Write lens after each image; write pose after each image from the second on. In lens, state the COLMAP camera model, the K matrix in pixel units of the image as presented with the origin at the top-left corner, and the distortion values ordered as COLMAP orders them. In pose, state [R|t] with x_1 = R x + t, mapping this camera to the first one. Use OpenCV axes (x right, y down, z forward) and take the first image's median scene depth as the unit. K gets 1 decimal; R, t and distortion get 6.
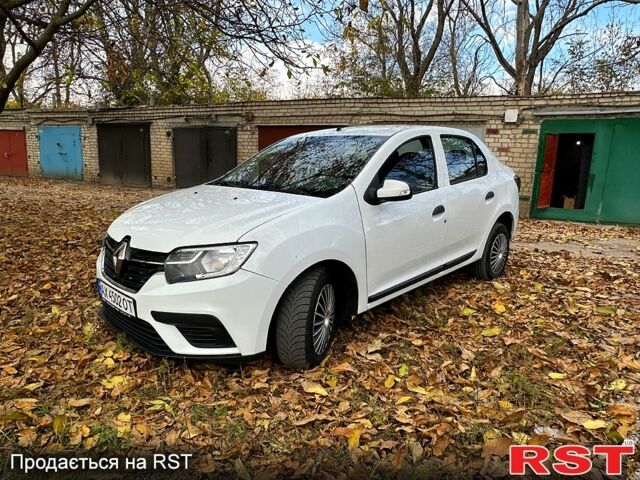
lens RADIAL K [[426.0, 0, 320.0], [0, 426.0, 240.0], [0, 0, 1]] dist [-0.000679, 0.001675]
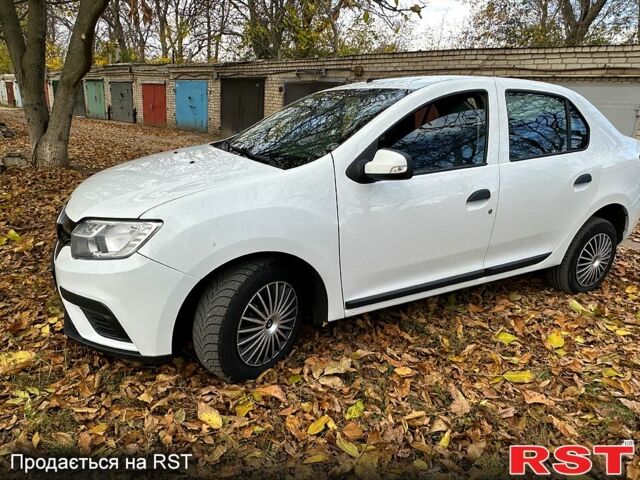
lens RADIAL K [[426.0, 0, 320.0], [0, 426.0, 240.0], [0, 0, 1]] dist [-0.000679, 0.001675]
pose [[0.949260, 0.118234, -0.291420, 0.255374], [-0.091606, 0.990409, 0.103432, -0.048209], [0.300854, -0.071488, 0.950987, 0.233961]]
